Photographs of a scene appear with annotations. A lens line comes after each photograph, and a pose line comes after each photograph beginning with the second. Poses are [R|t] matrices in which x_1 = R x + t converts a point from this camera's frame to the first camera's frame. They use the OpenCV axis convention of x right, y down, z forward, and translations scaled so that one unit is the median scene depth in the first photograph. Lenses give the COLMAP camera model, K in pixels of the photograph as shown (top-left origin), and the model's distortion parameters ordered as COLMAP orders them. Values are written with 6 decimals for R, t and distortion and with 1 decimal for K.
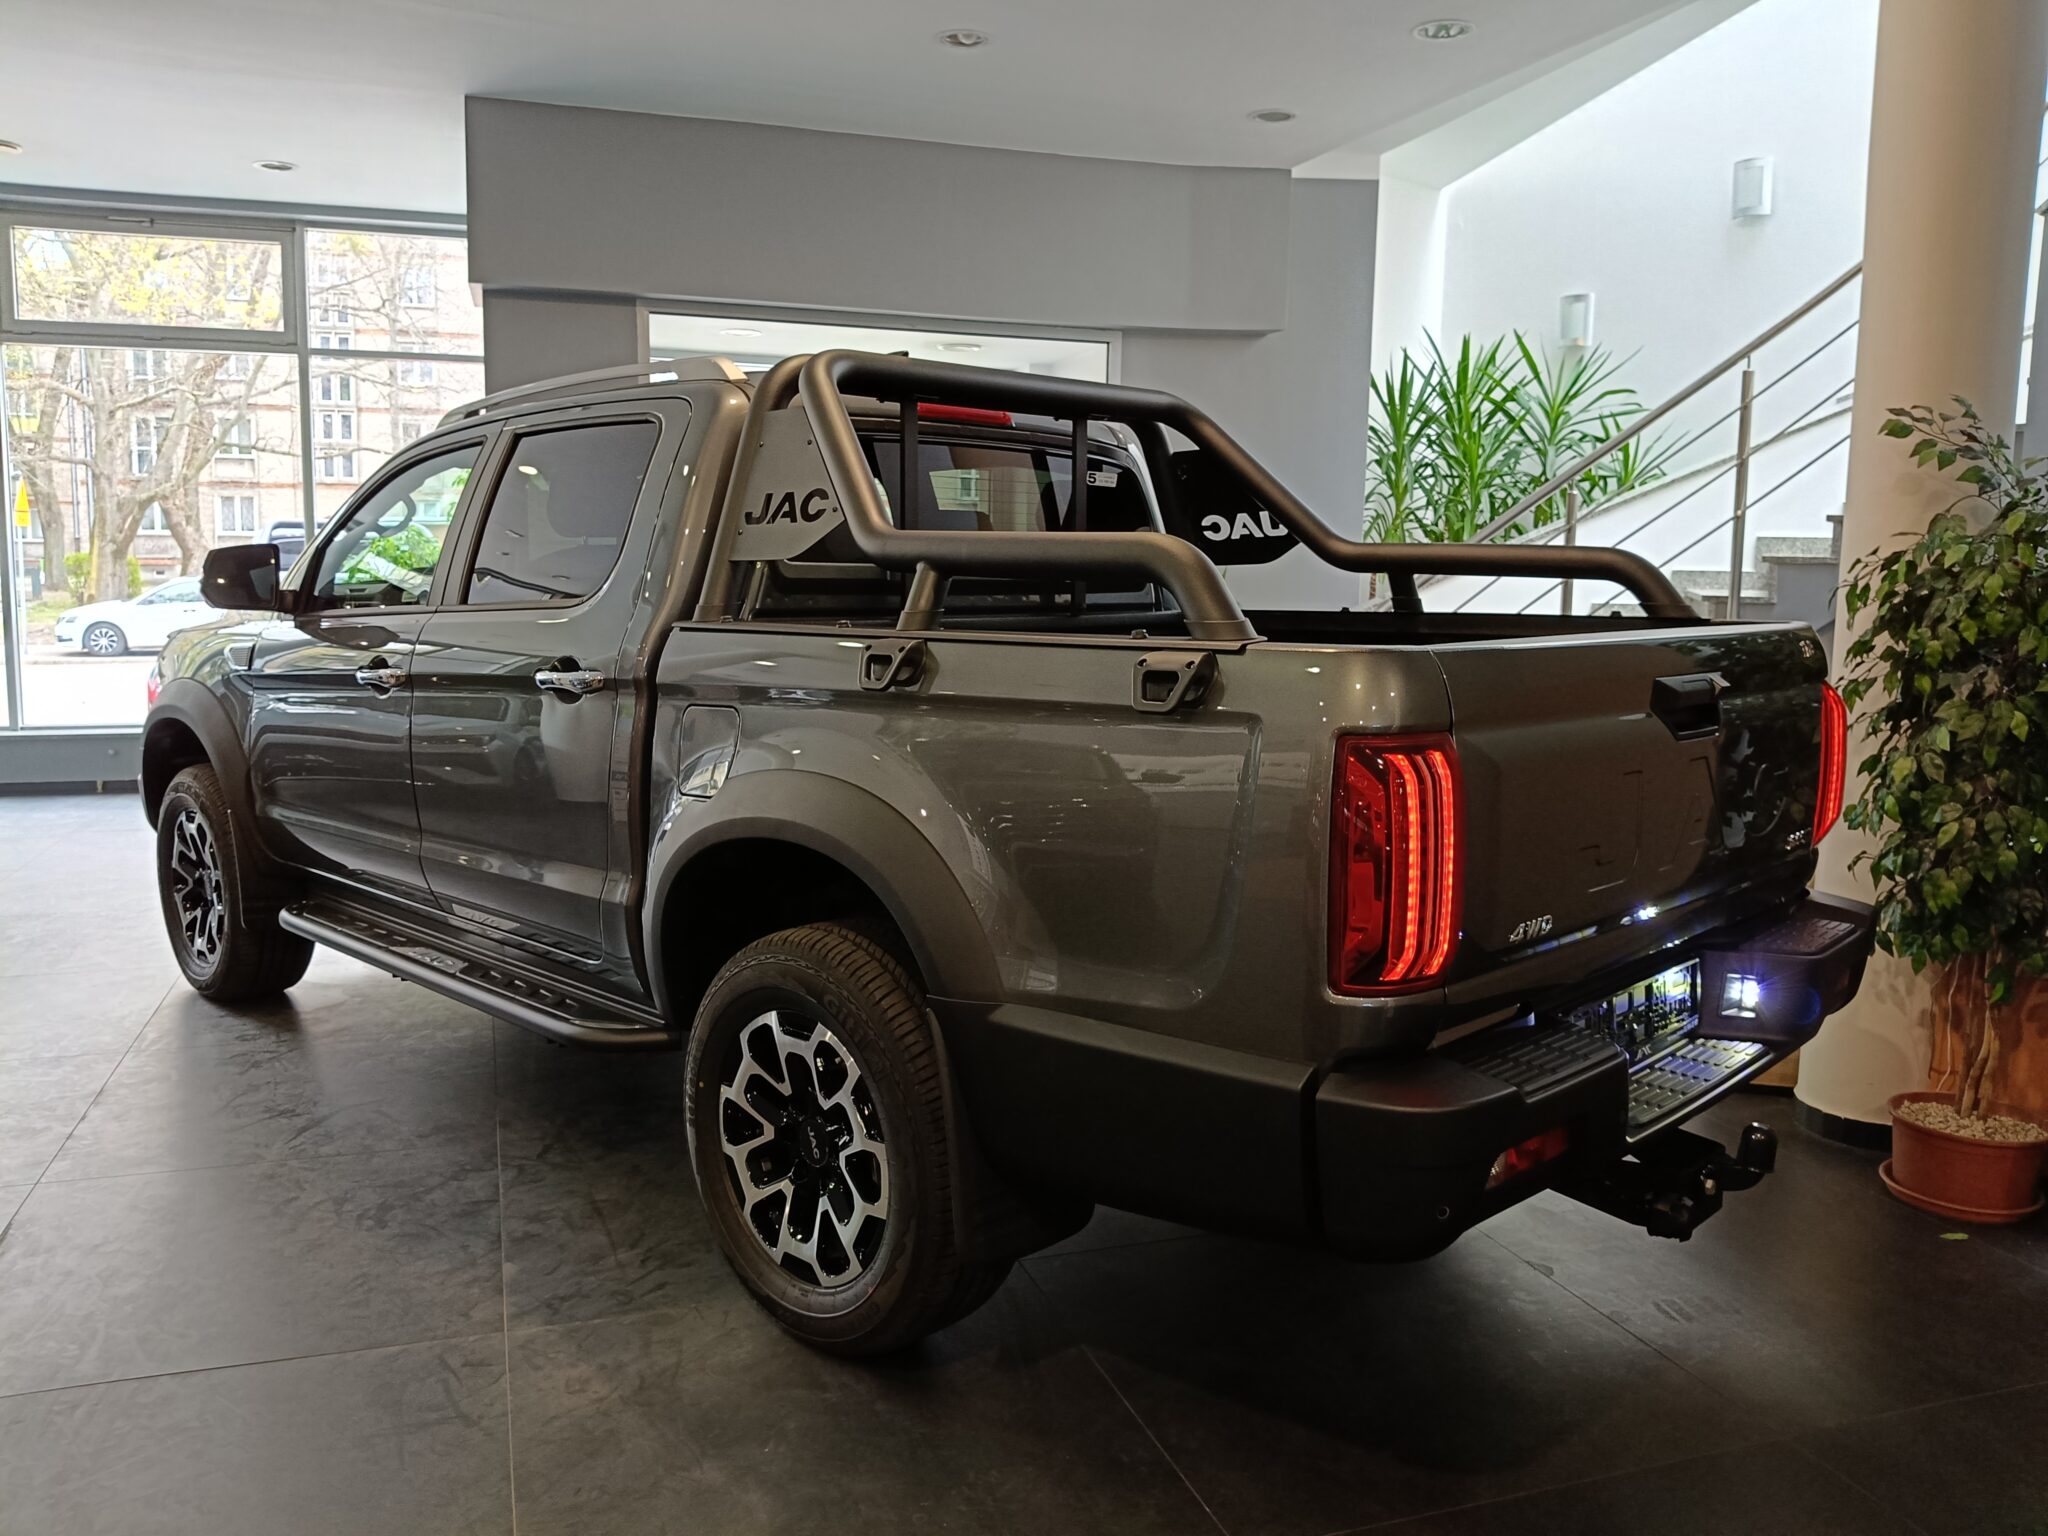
lens RADIAL K [[1539.1, 0, 1024.0], [0, 1539.1, 768.0], [0, 0, 1]] dist [0.031466, -0.003253]
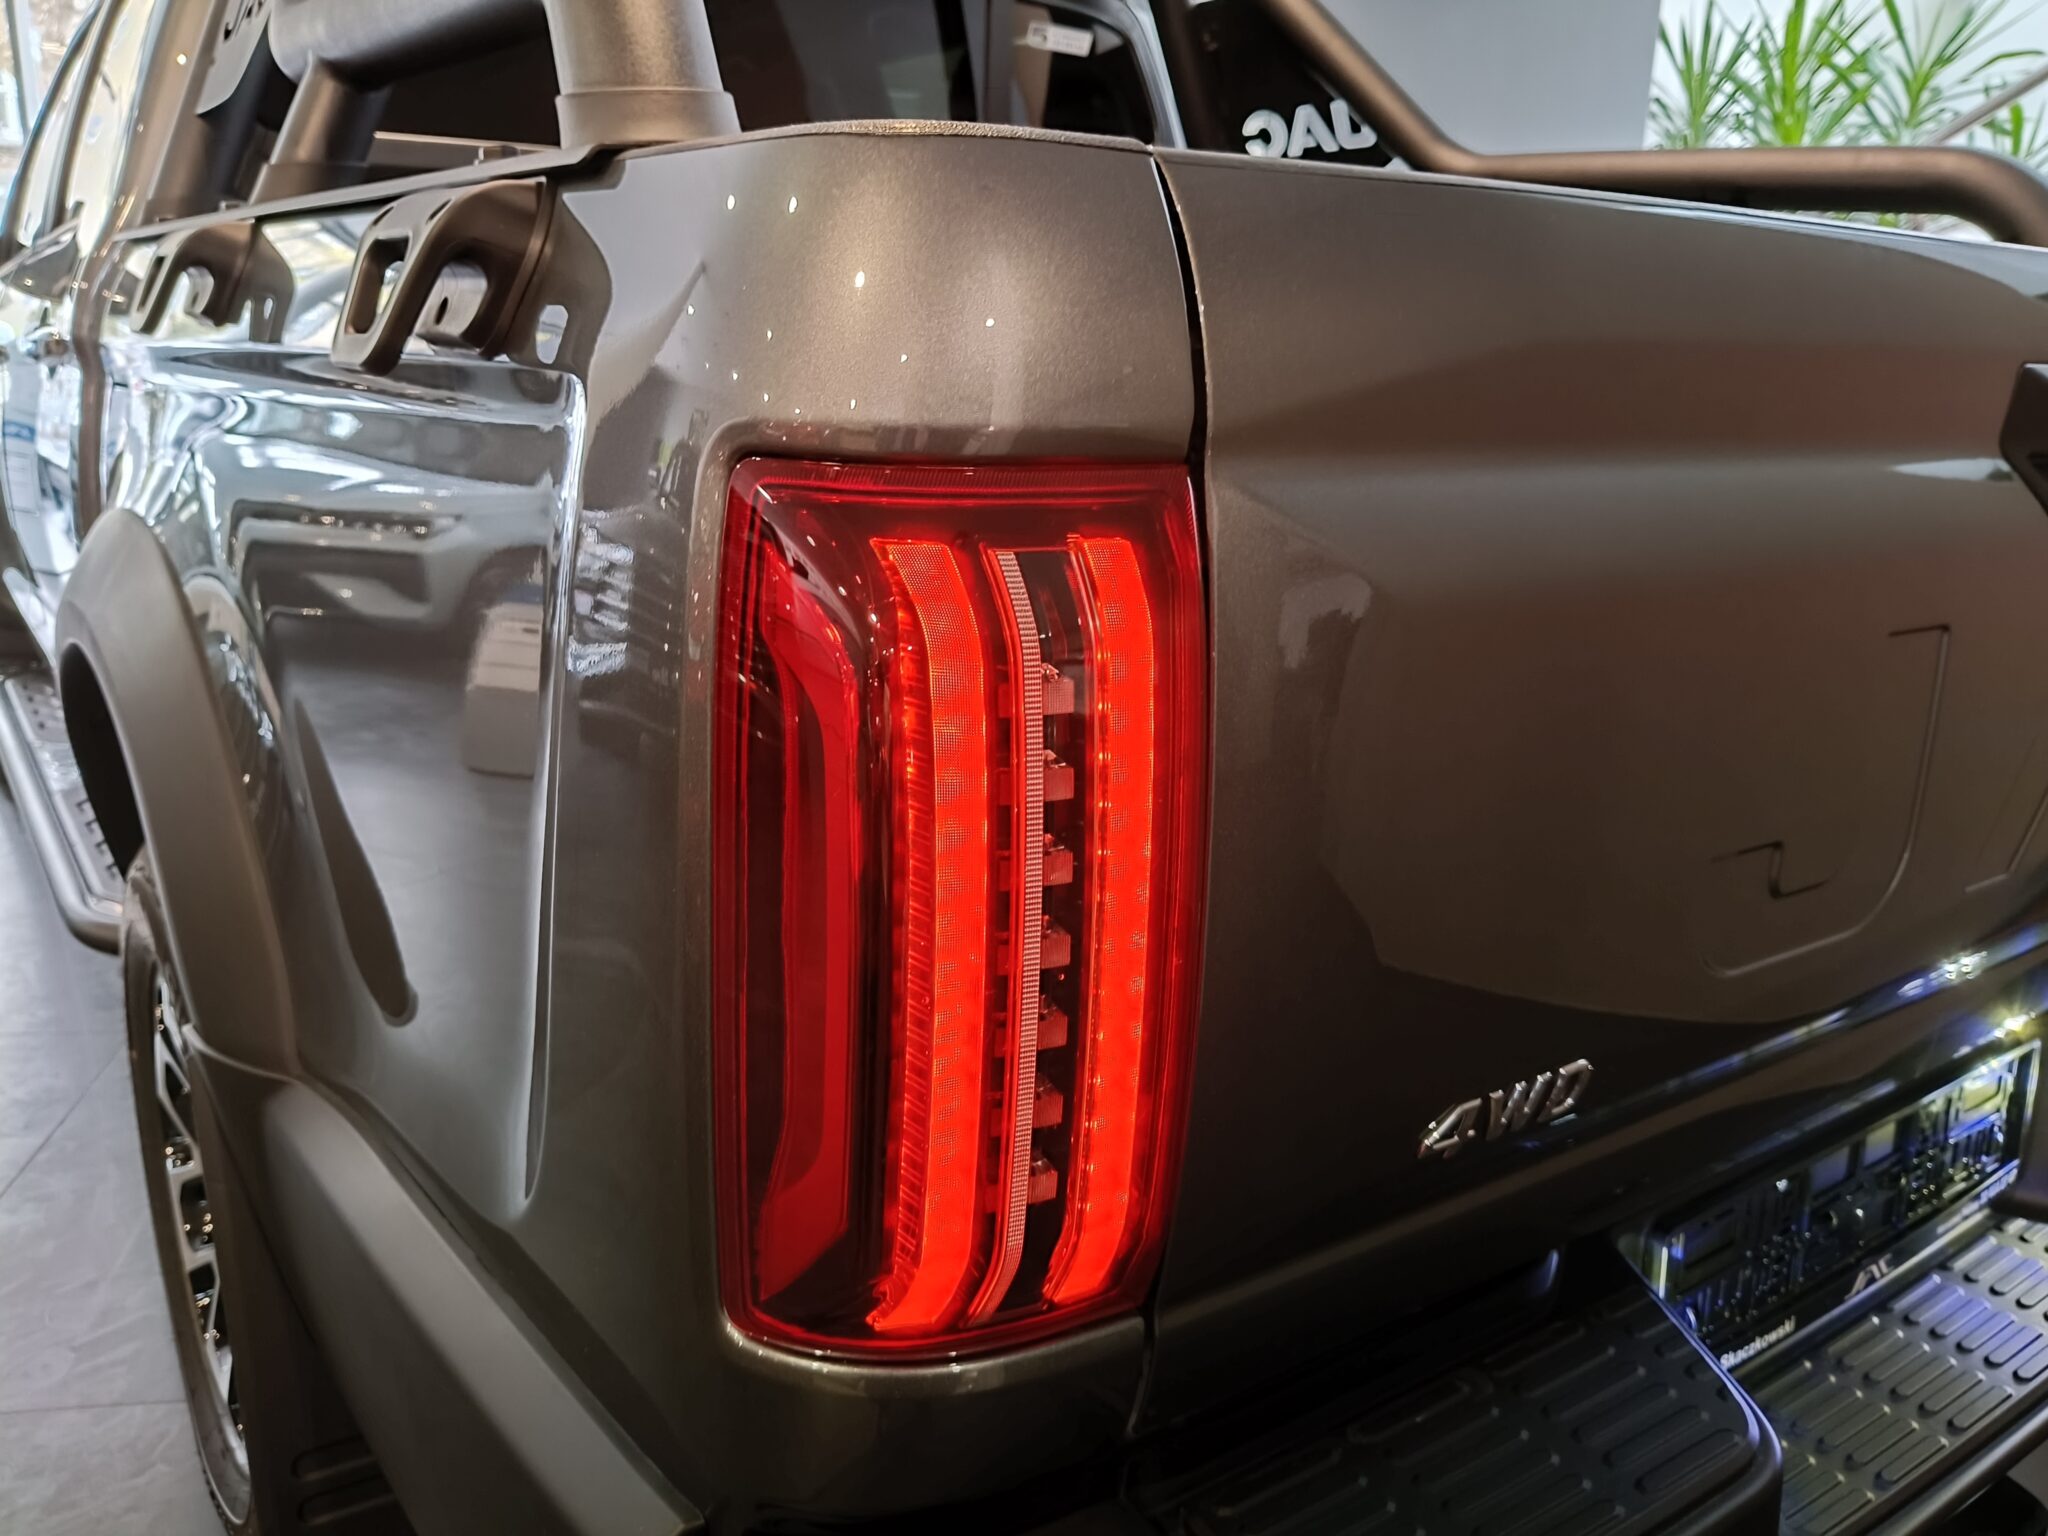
lens RADIAL K [[1642.2, 0, 1025.7], [0, 1642.2, 732.5], [0, 0, 1]] dist [-0.131043, 0.151032]
pose [[0.985482, 0.079353, -0.150092, 0.174328], [-0.059568, 0.989457, 0.132007, -0.008378], [0.158985, -0.121150, 0.979820, 0.427662]]
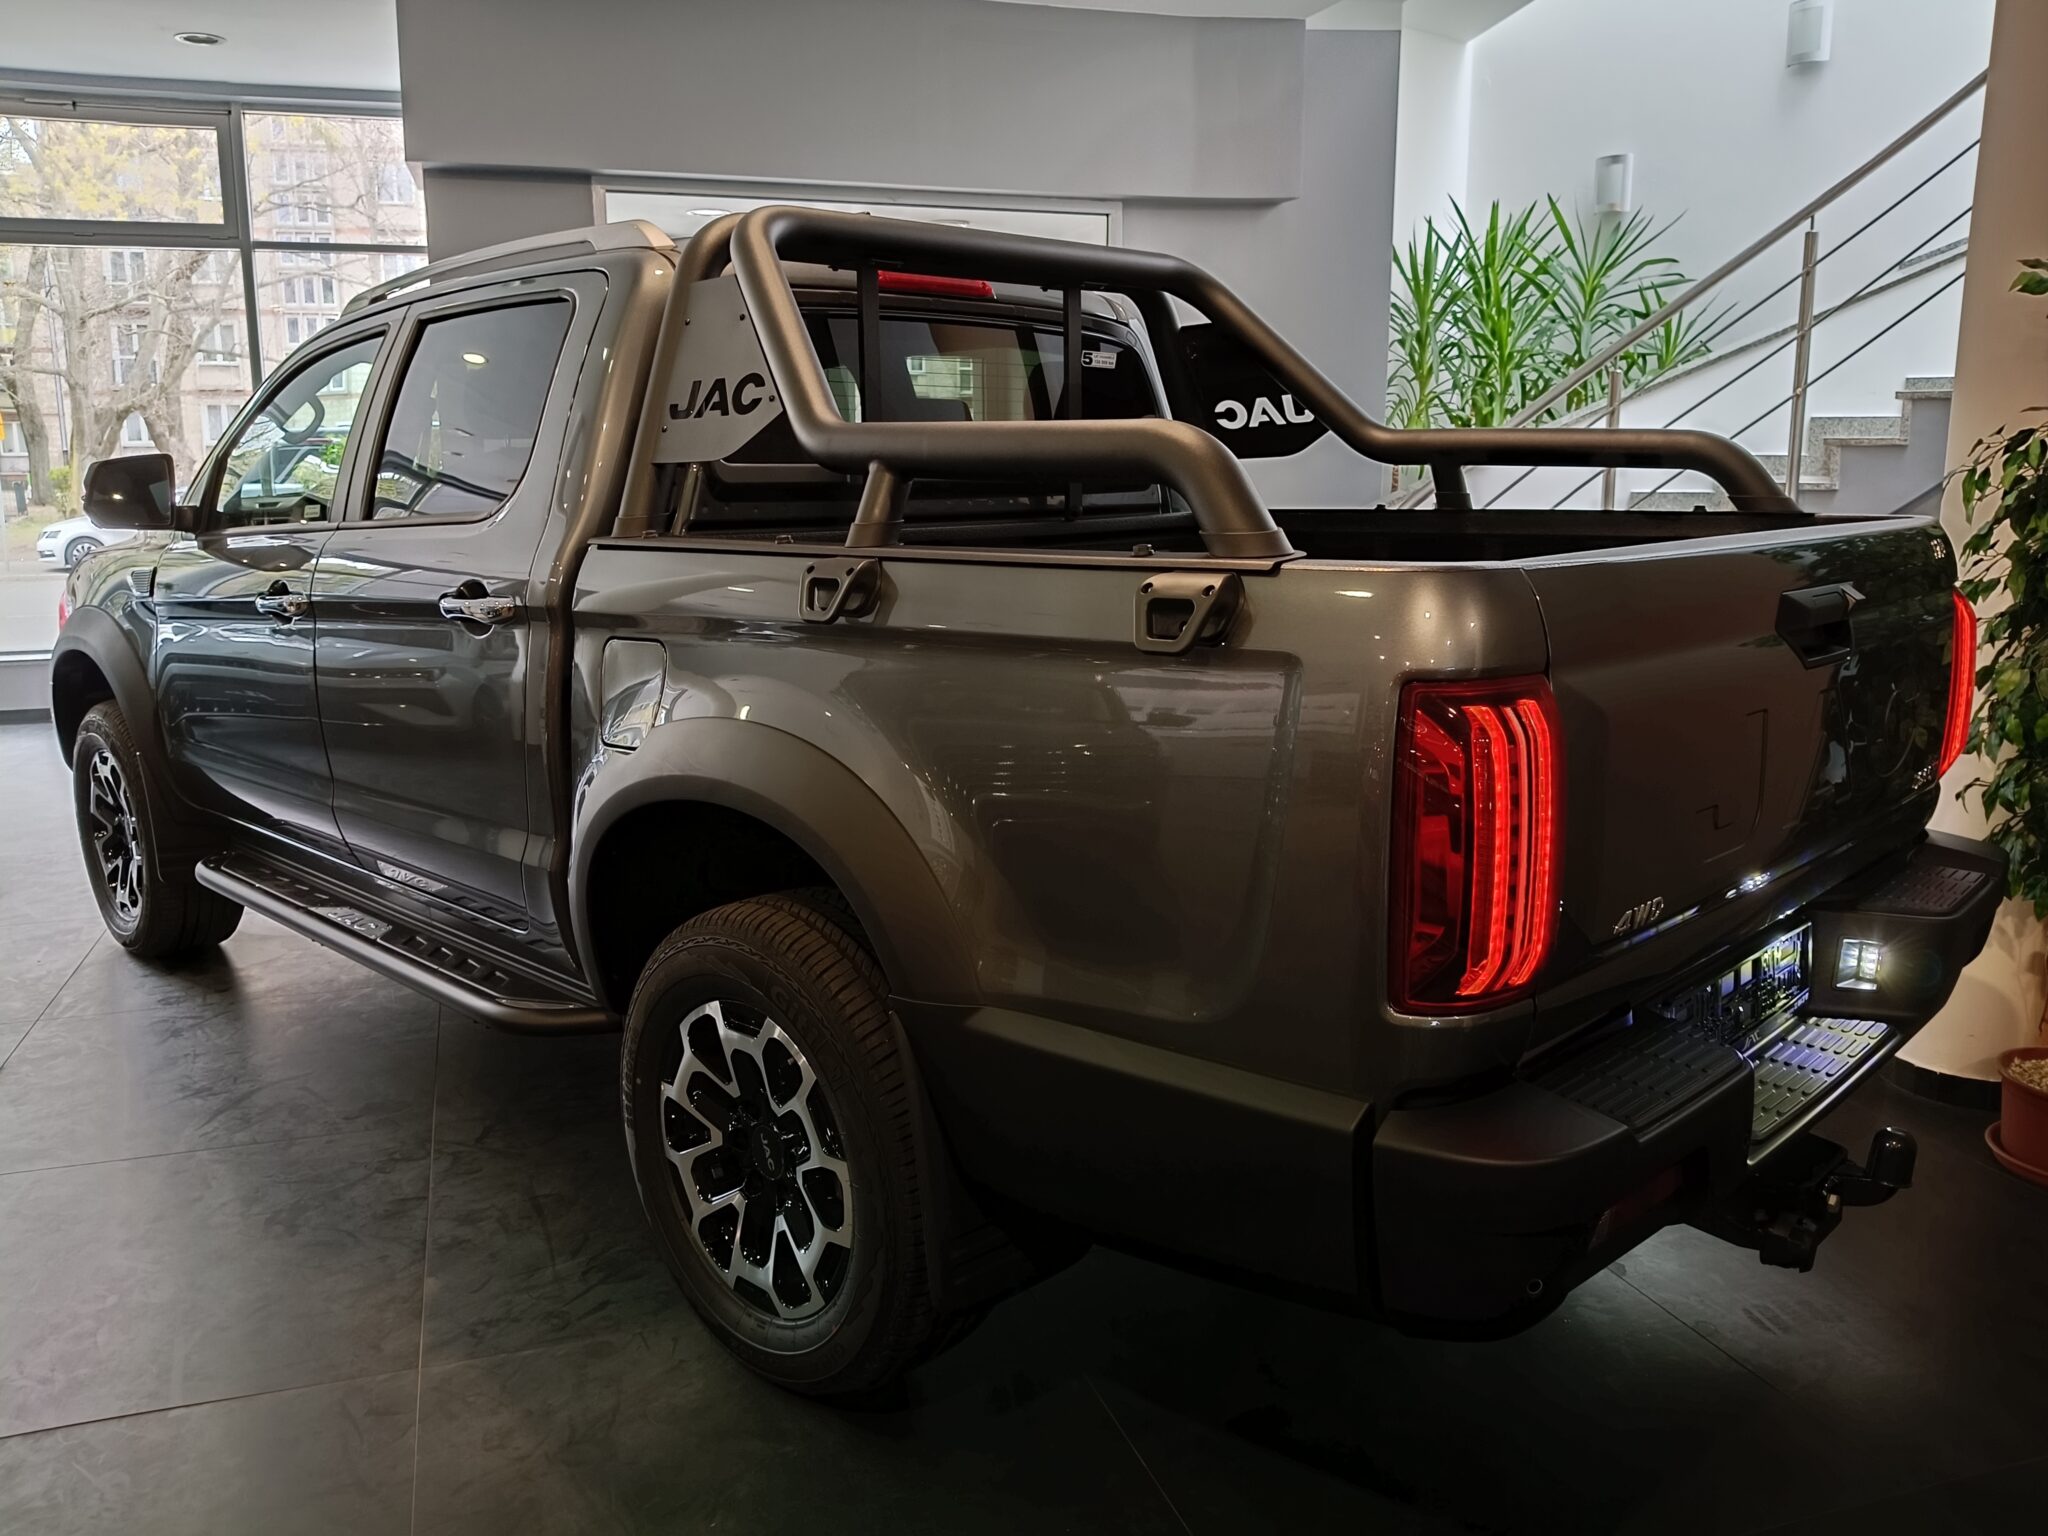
lens RADIAL K [[1543.1, 0, 1013.6], [0, 1543.1, 764.0], [0, 0, 1]] dist [0.002599, 0.002557]
pose [[0.999803, -0.015135, -0.012870, 0.011480], [0.015923, 0.997856, 0.063484, -0.019209], [0.011882, -0.063676, 0.997900, 0.135964]]
